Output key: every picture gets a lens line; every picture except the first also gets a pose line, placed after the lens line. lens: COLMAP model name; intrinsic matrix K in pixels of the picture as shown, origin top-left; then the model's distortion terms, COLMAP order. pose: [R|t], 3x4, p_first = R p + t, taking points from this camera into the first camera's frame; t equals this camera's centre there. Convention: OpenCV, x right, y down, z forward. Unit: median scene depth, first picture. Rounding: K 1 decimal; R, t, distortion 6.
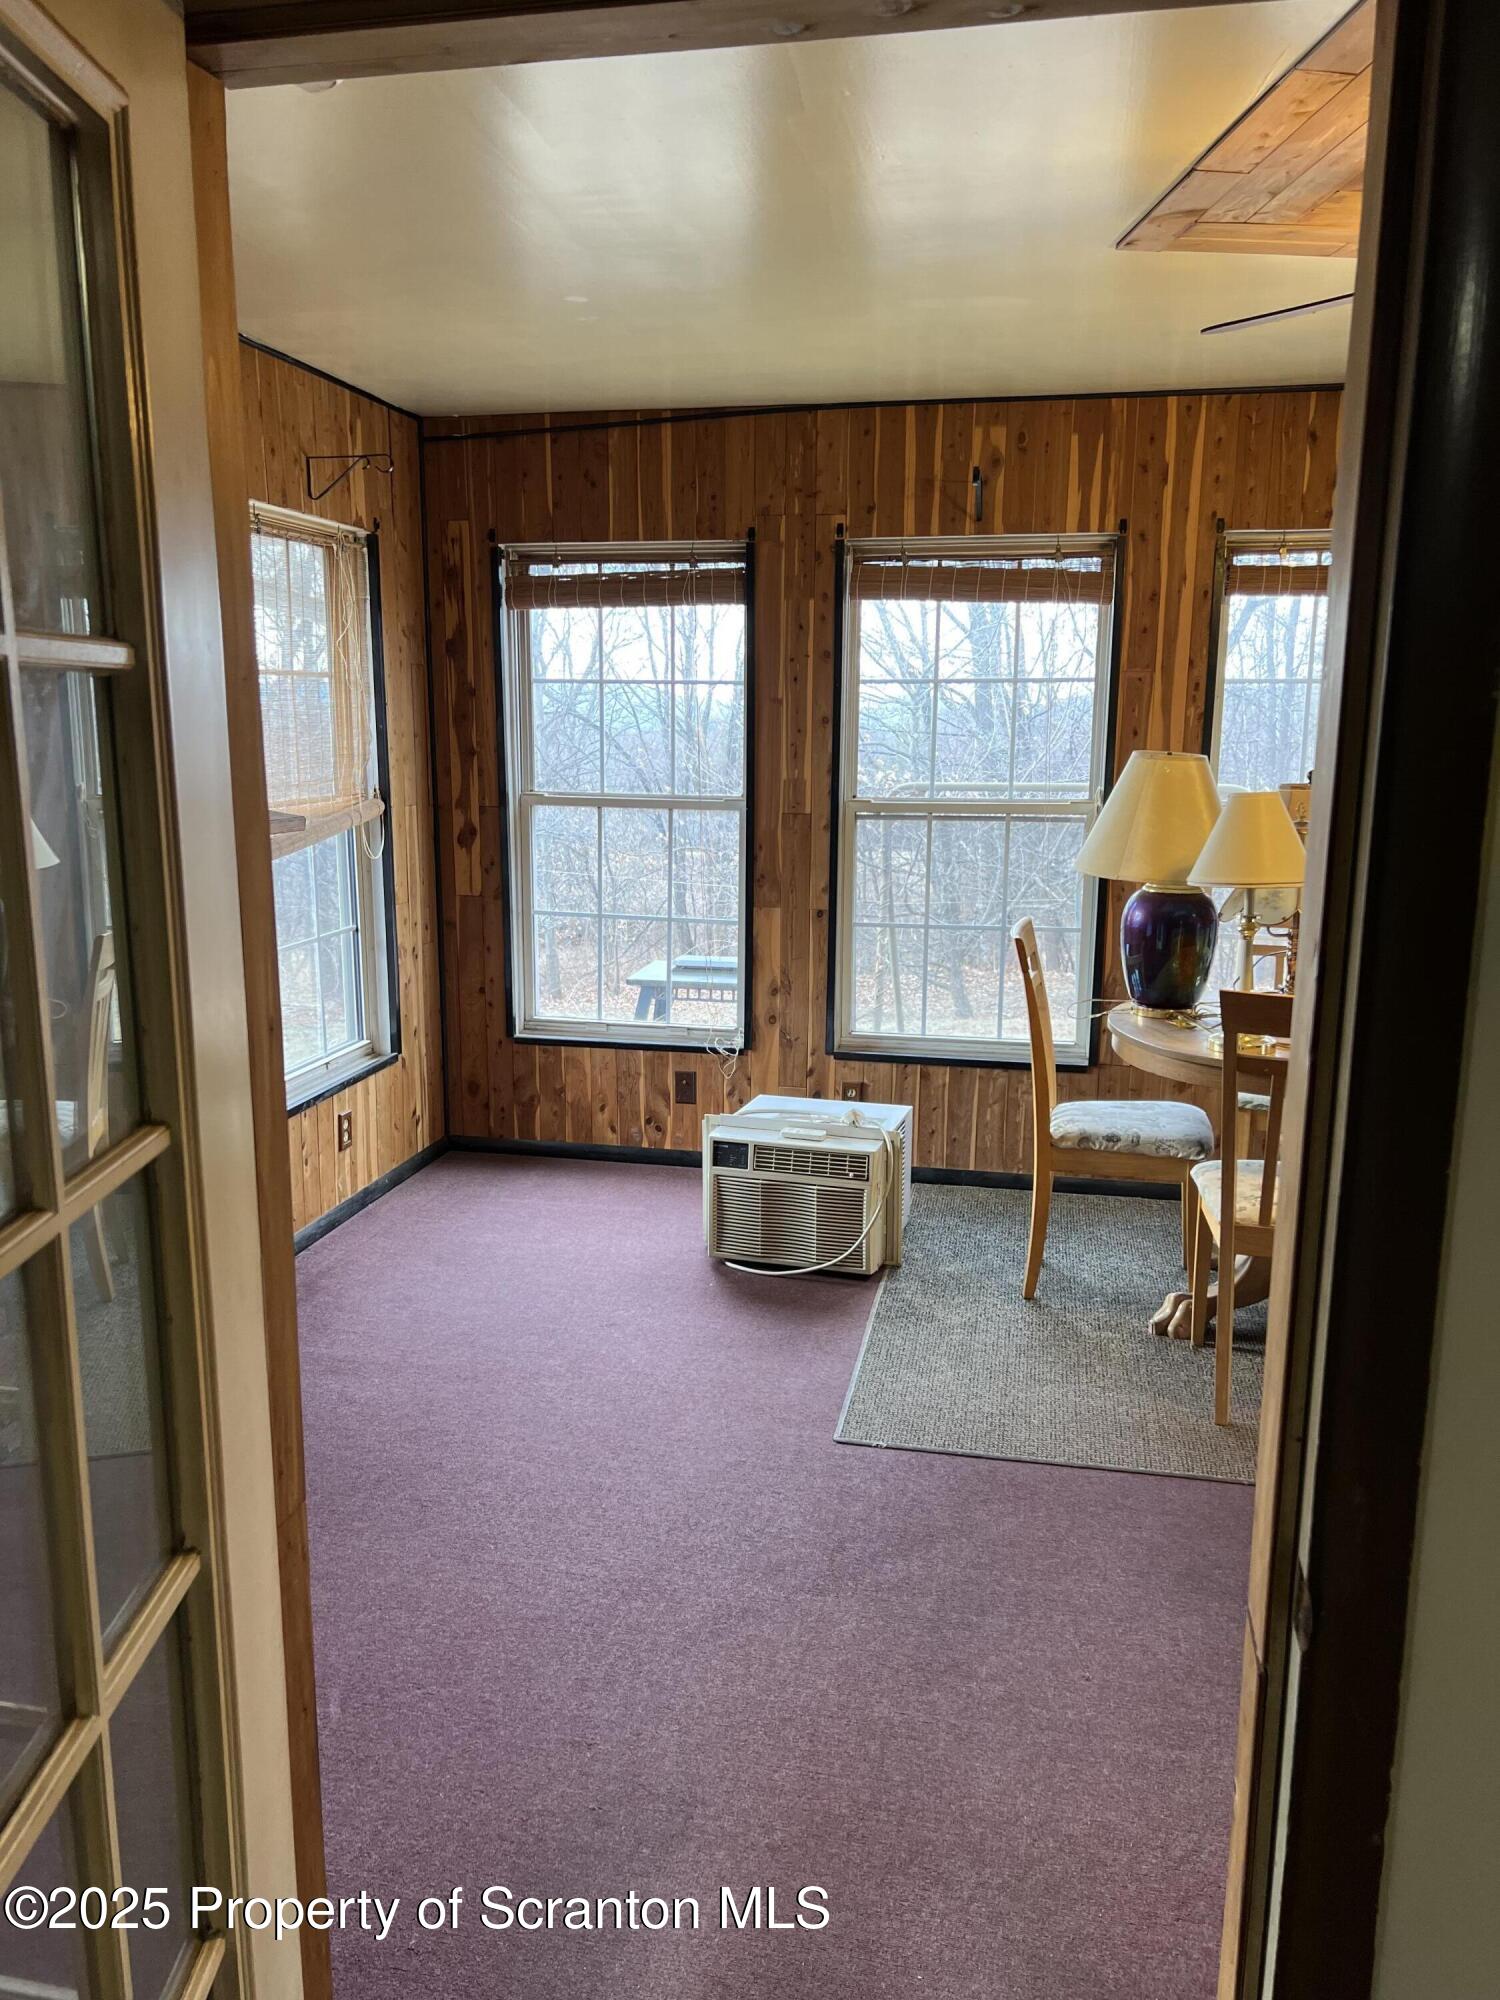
lens RADIAL K [[1569.7, 0, 727.5], [0, 1569.7, 992.3], [0, 0, 1]] dist [0.013006, -0.000655]
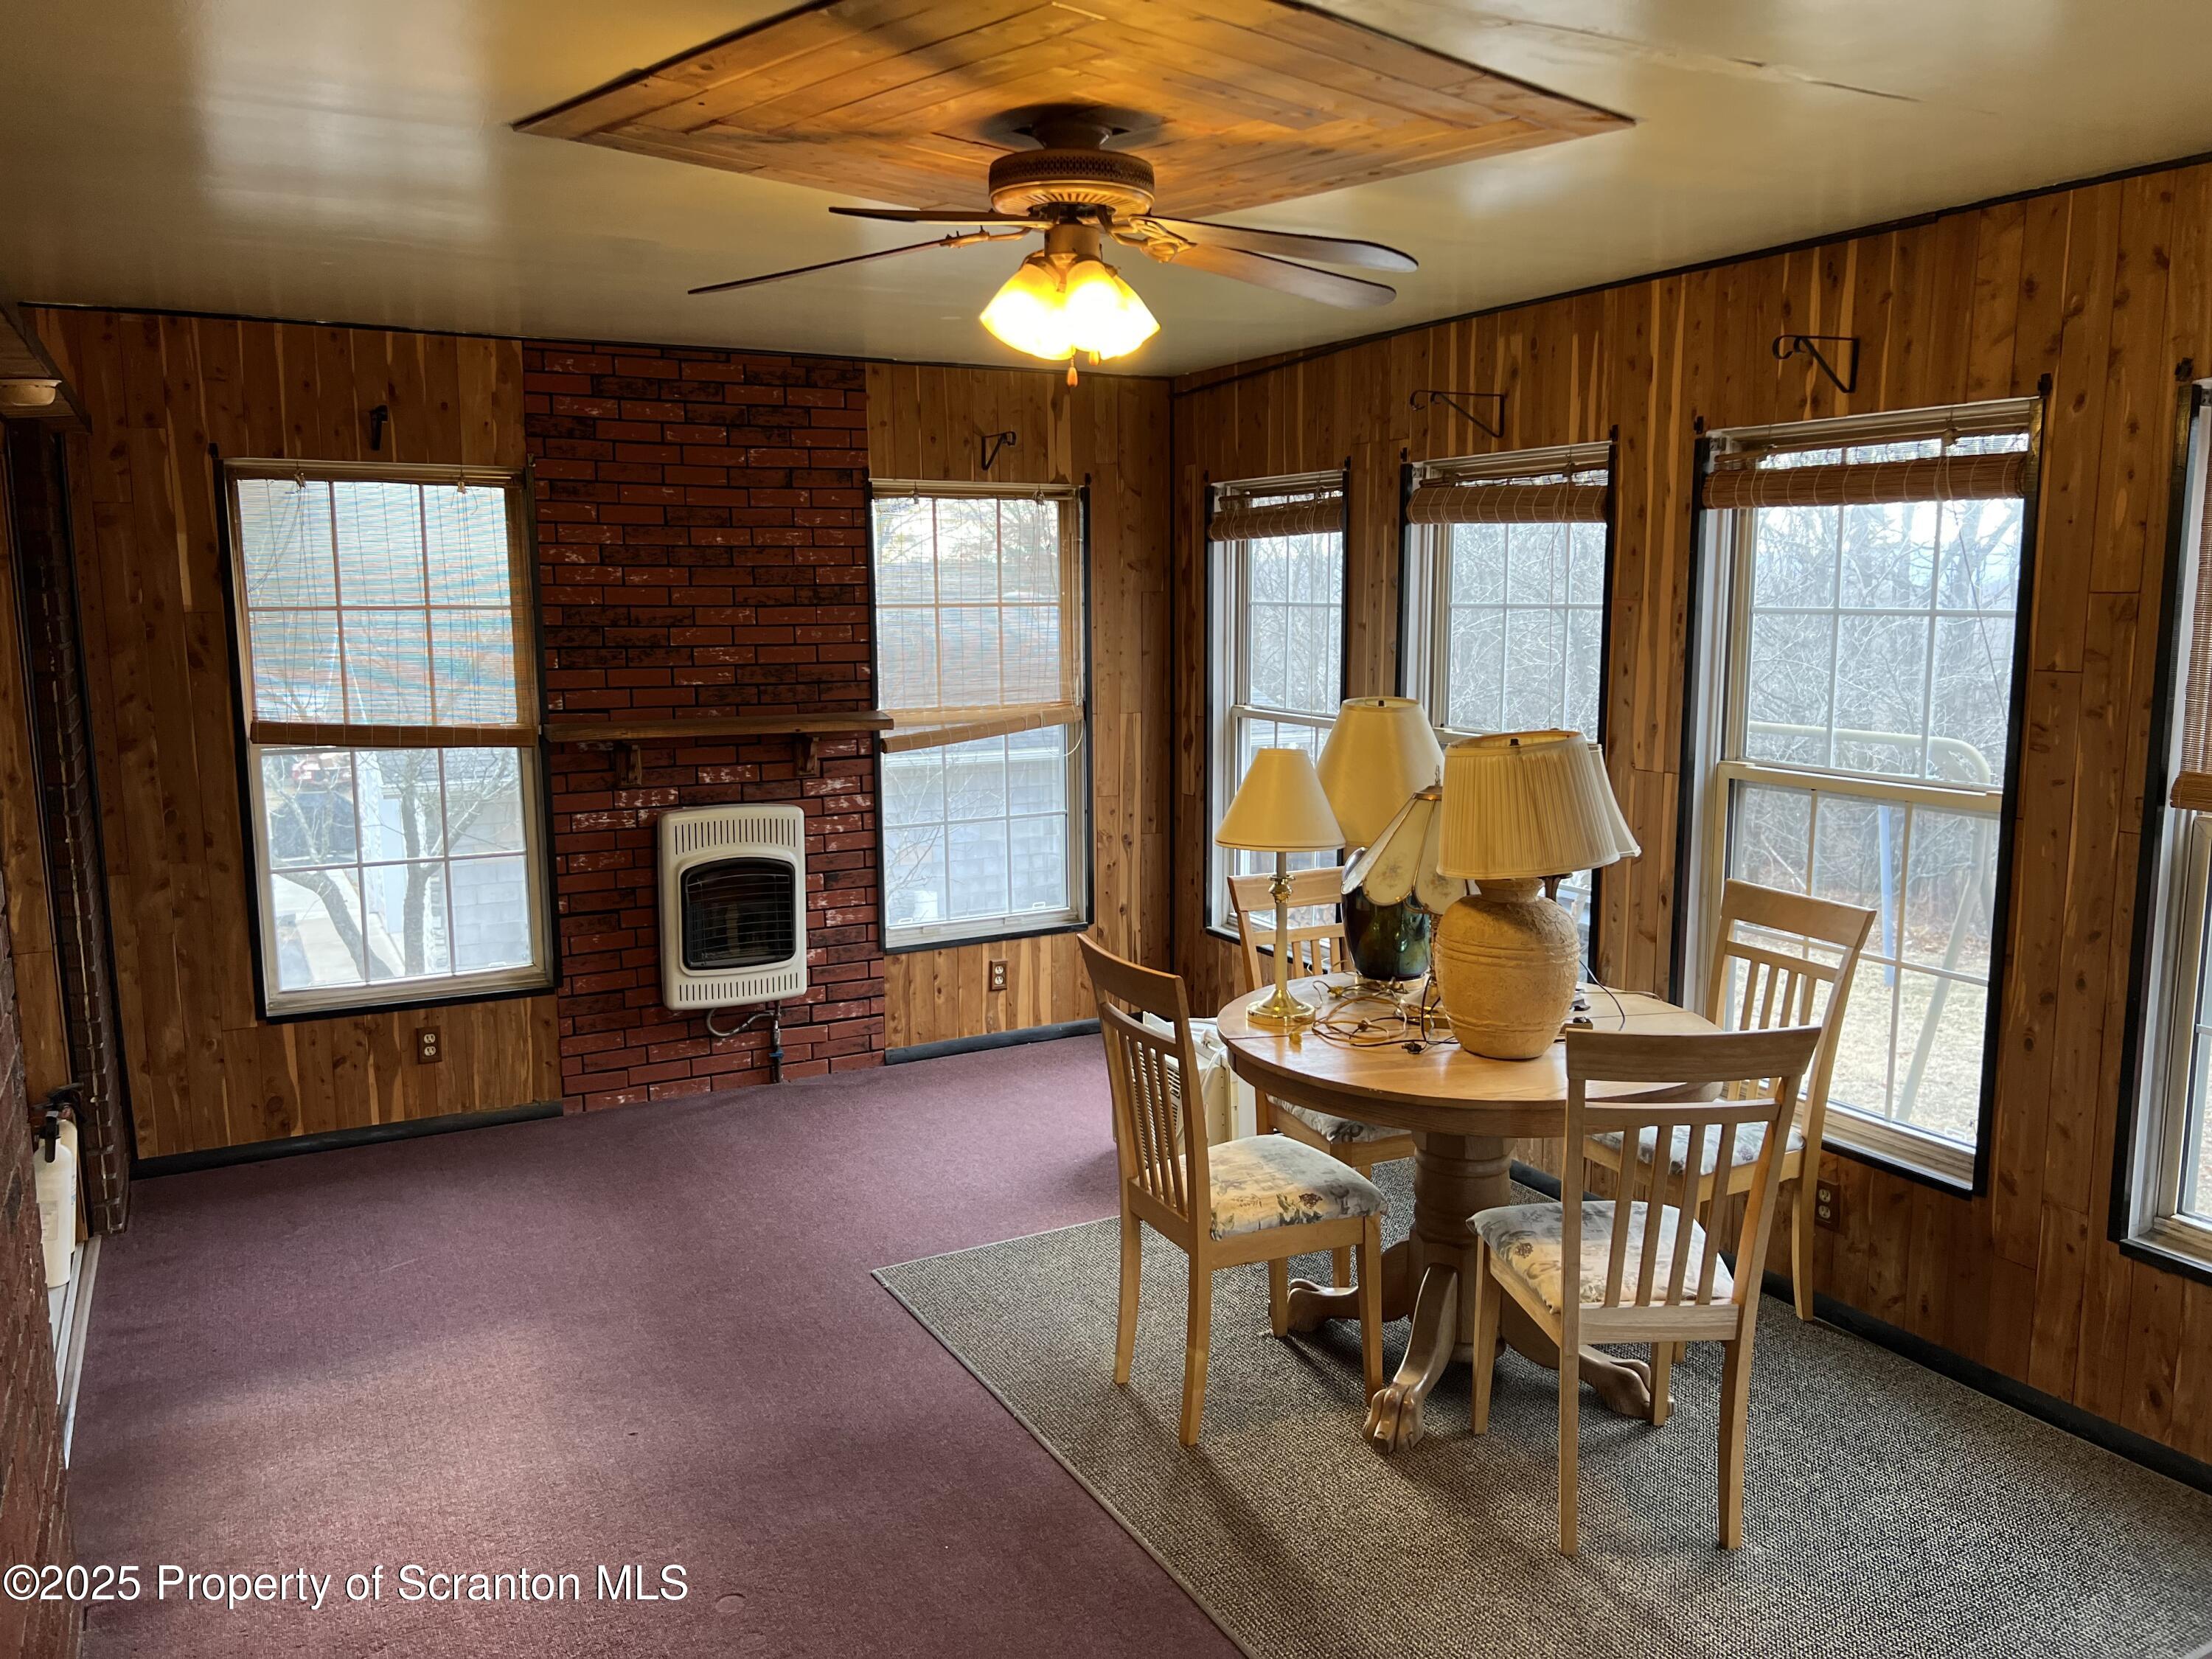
lens RADIAL K [[1660.5, 0, 1120.5], [0, 1660.5, 836.9], [0, 0, 1]] dist [0.048417, -0.061920]
pose [[0.658282, 0.104297, -0.745511, 0.775133], [-0.122462, 0.992000, 0.030648, -0.070679], [0.742743, 0.071122, 0.665789, 0.200948]]
